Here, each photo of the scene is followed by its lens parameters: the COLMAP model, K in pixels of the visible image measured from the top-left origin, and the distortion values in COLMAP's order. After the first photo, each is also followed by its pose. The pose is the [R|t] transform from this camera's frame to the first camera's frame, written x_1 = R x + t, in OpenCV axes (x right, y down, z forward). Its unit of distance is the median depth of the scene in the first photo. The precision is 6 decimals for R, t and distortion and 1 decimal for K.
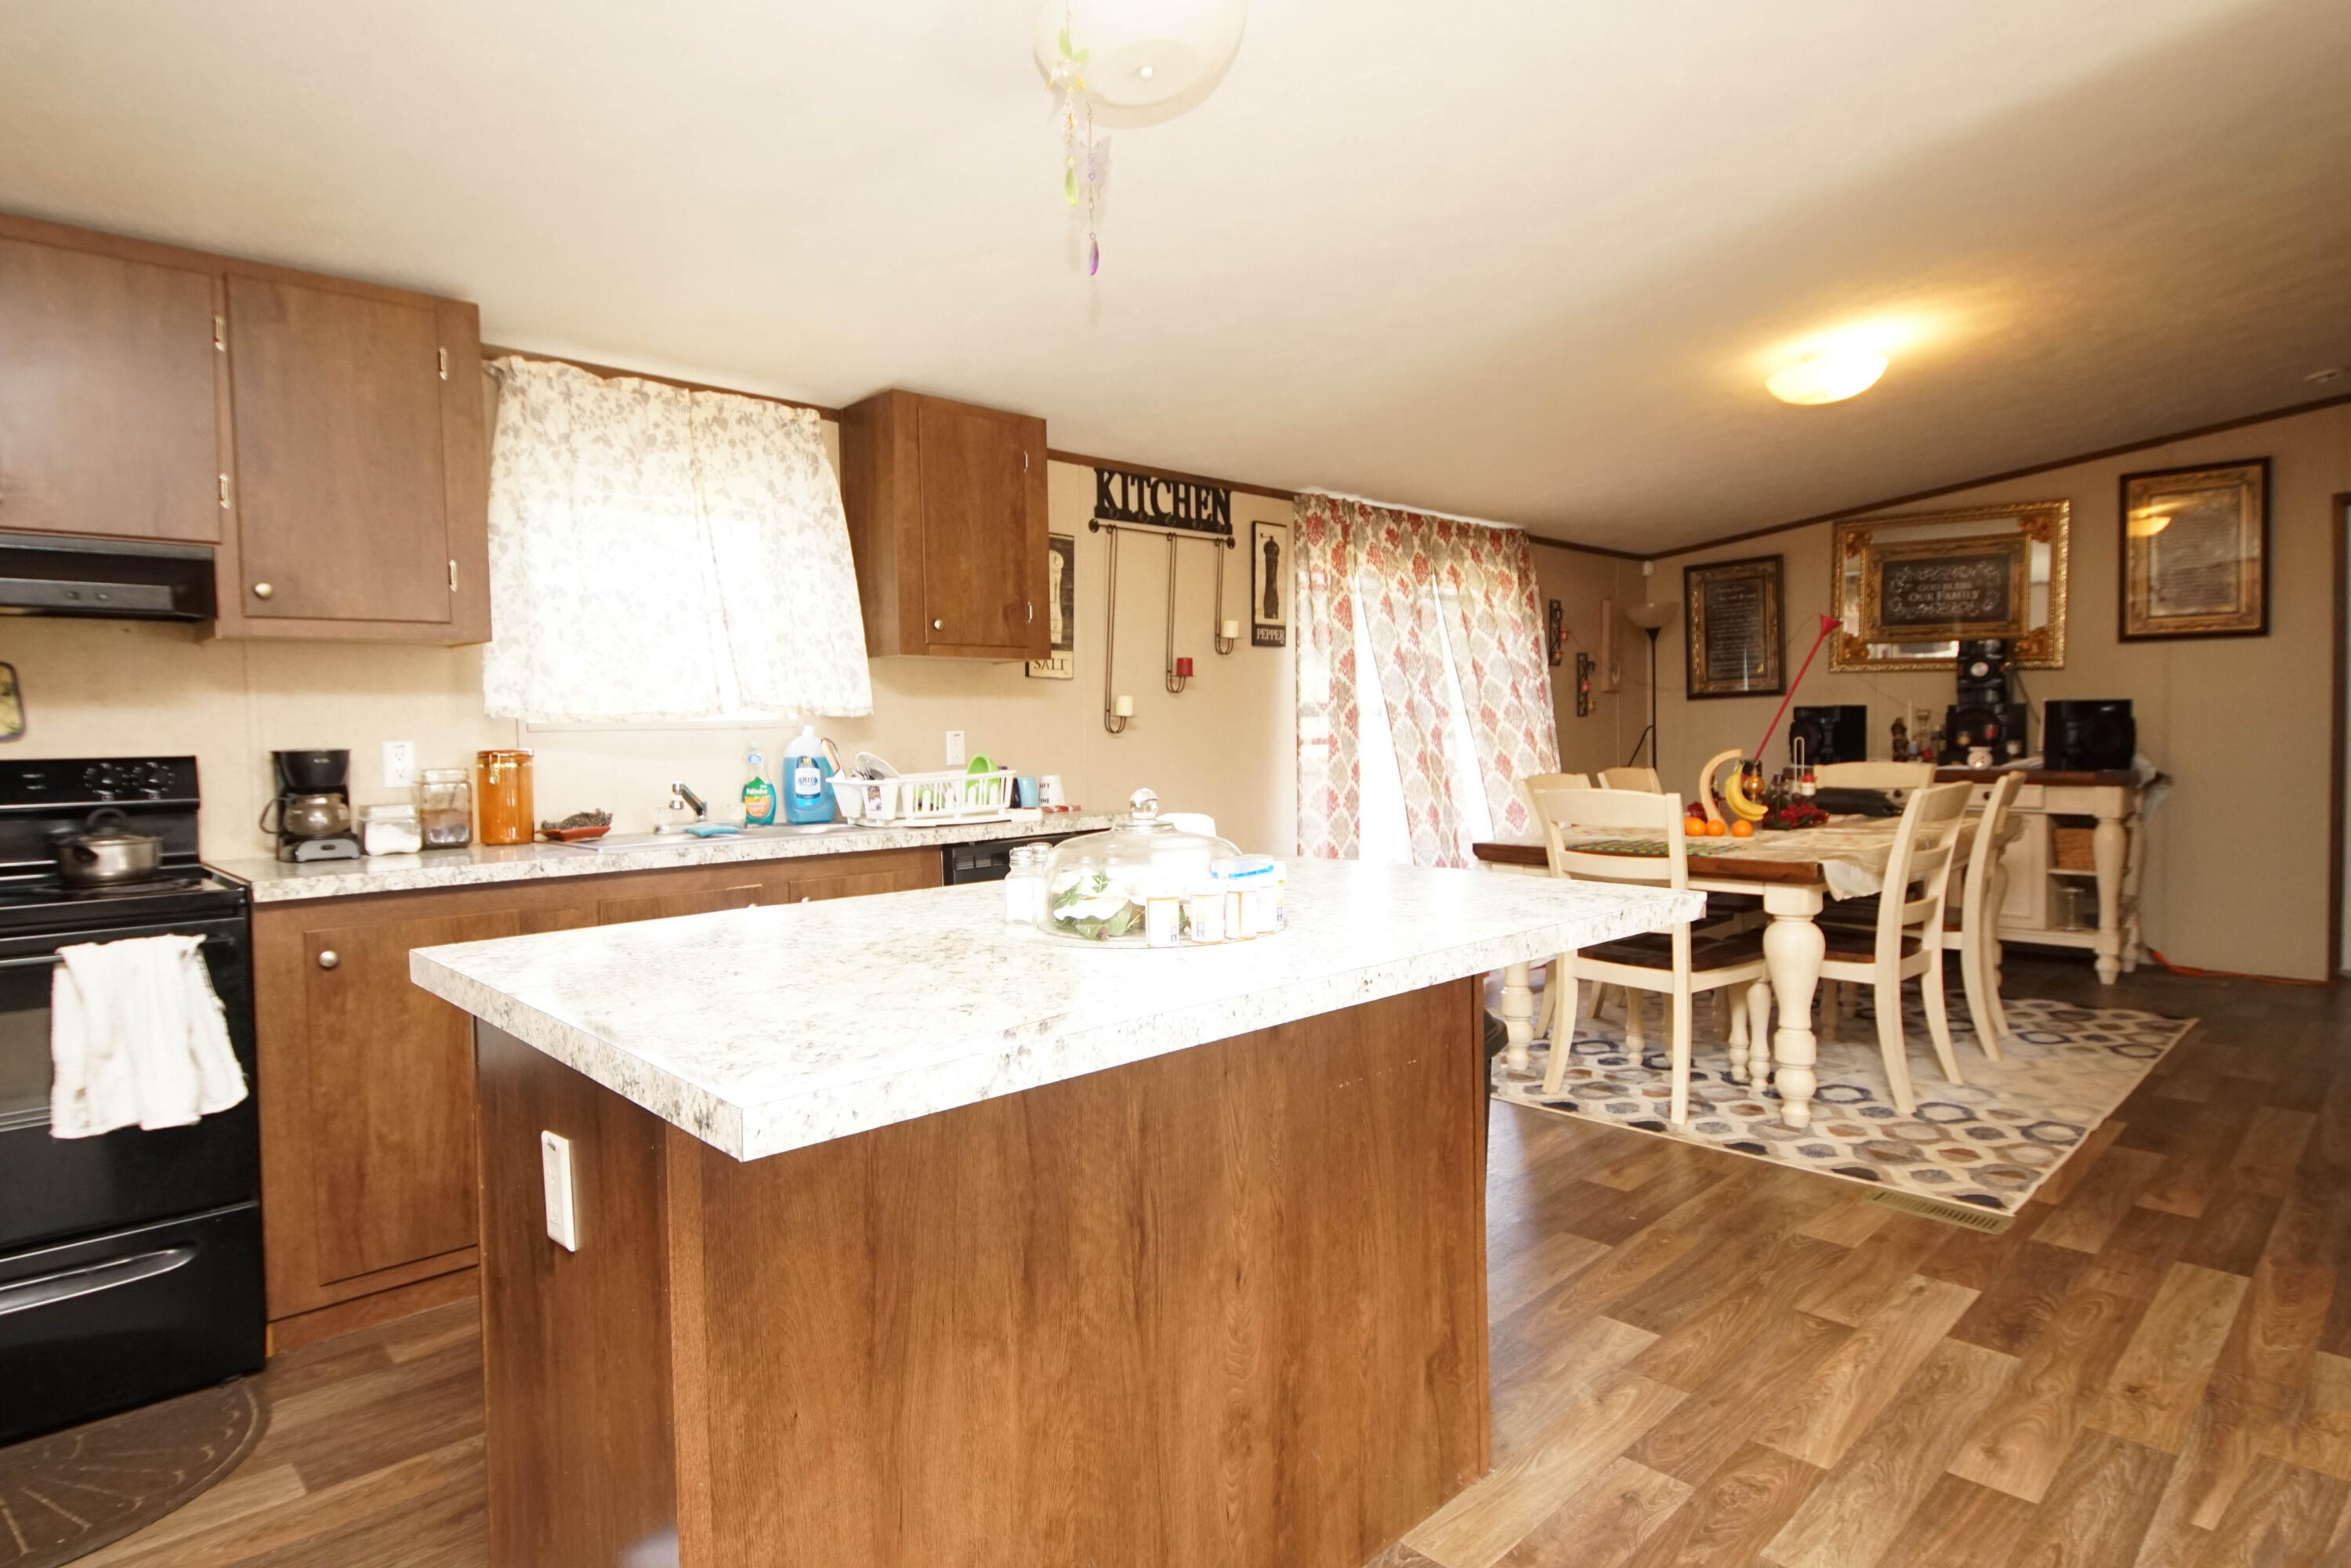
lens RADIAL K [[1262.8, 0, 1148.8], [0, 1262.8, 772.1], [0, 0, 1]] dist [0.033117, -0.029435]
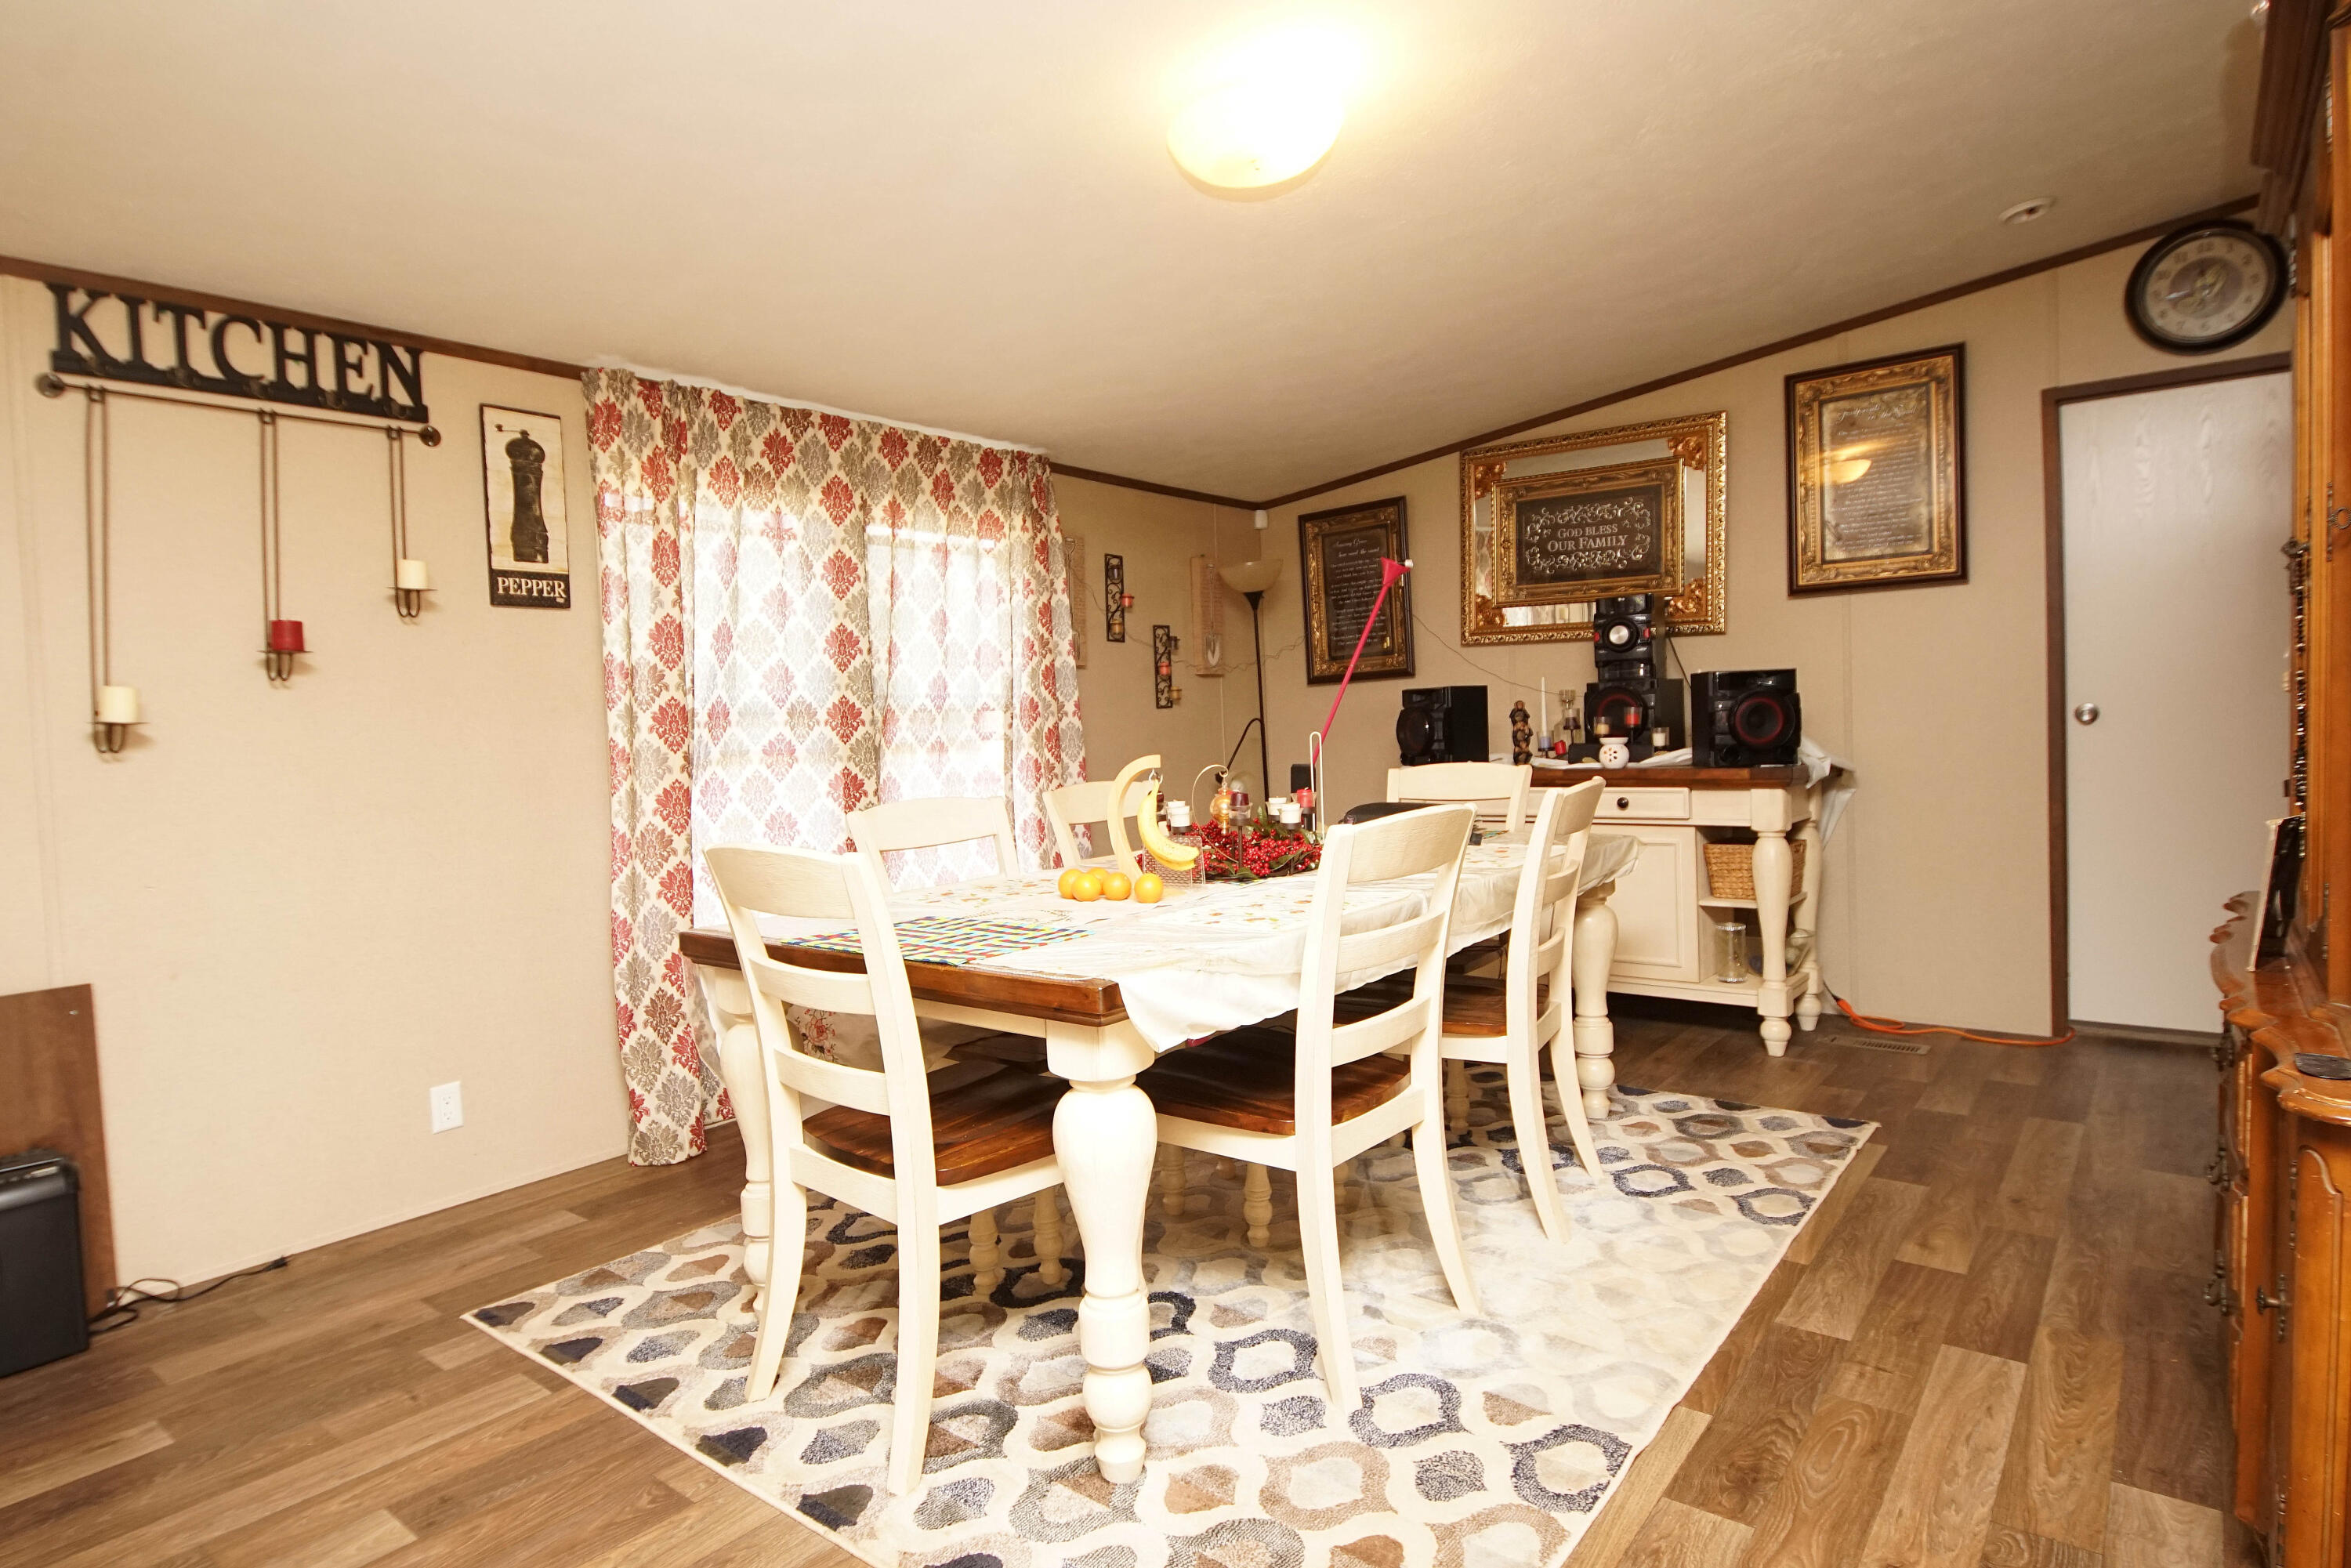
lens RADIAL K [[1262.8, 0, 1144.0], [0, 1262.8, 774.6], [0, 0, 1]] dist [0.033117, -0.029435]
pose [[0.992028, -0.028151, 0.122832, 0.296175], [0.028209, 0.999601, 0.001267, -0.007050], [-0.122818, 0.002209, 0.992427, 0.306640]]
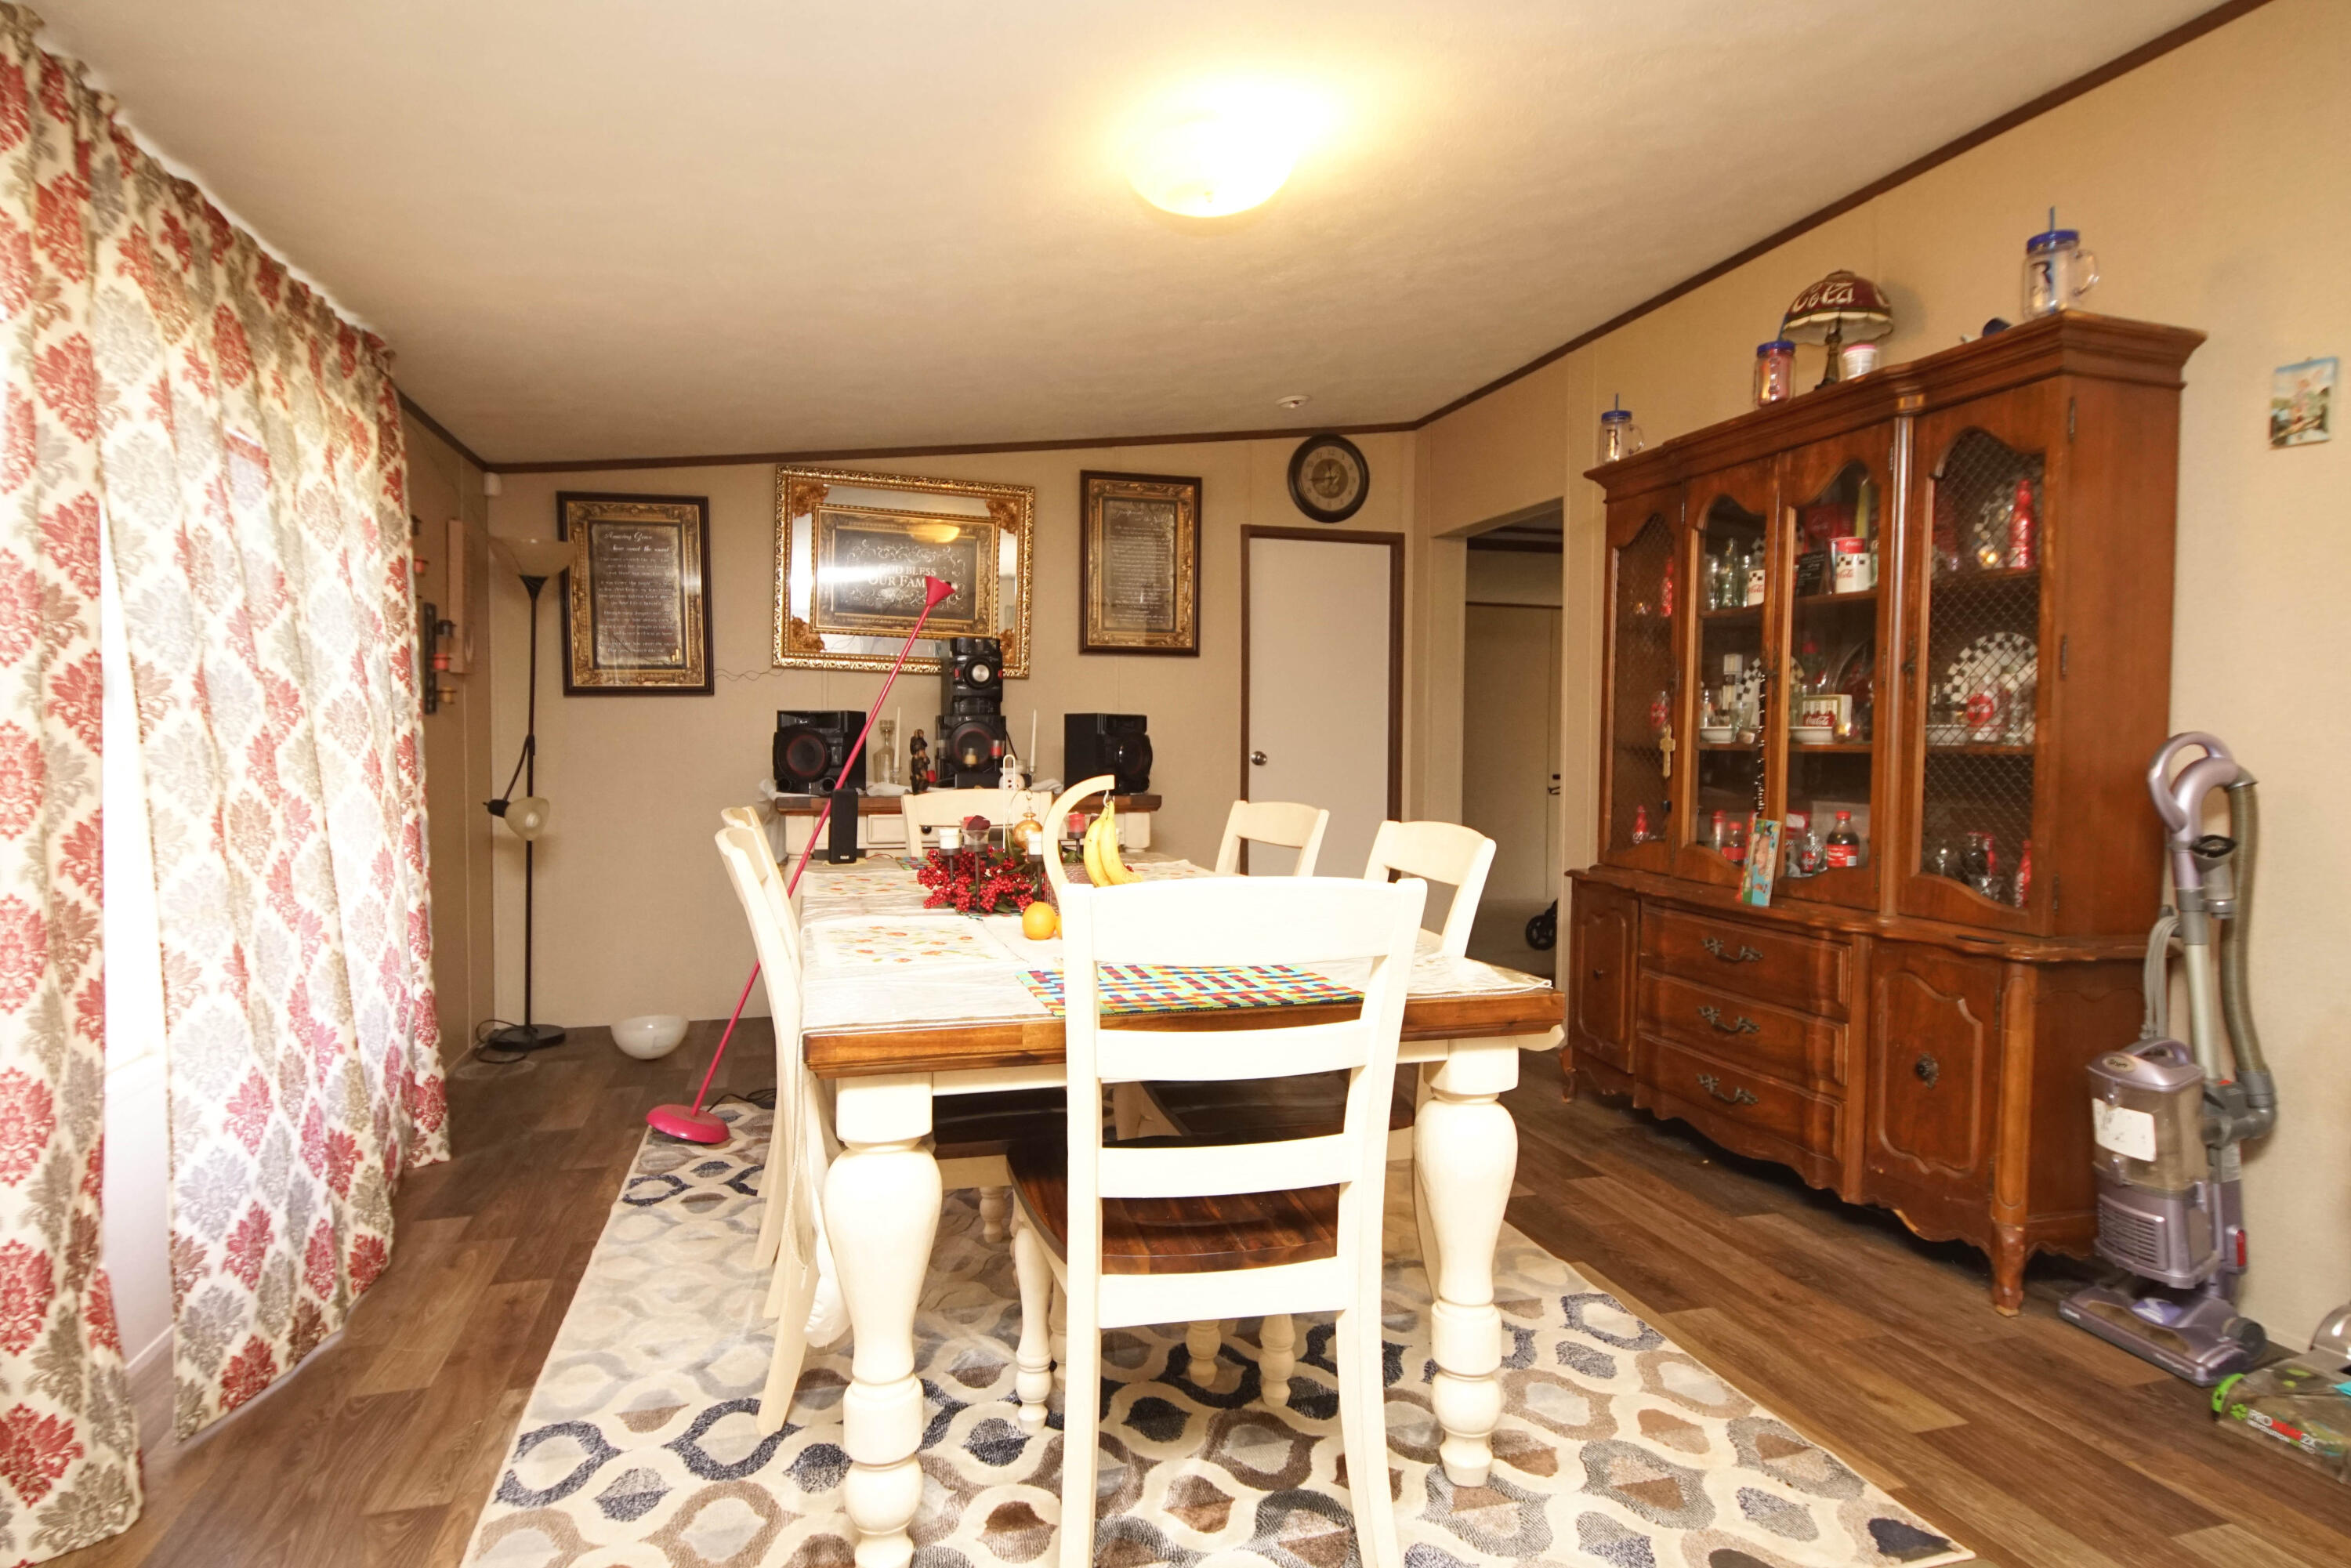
lens RADIAL K [[1262.8, 0, 1172.1], [0, 1262.8, 772.2], [0, 0, 1]] dist [0.033117, -0.029435]
pose [[0.468155, -0.006206, 0.883624, -0.012865], [0.018516, 0.999825, -0.002788, -0.013173], [-0.883452, 0.017666, 0.468188, 0.547721]]
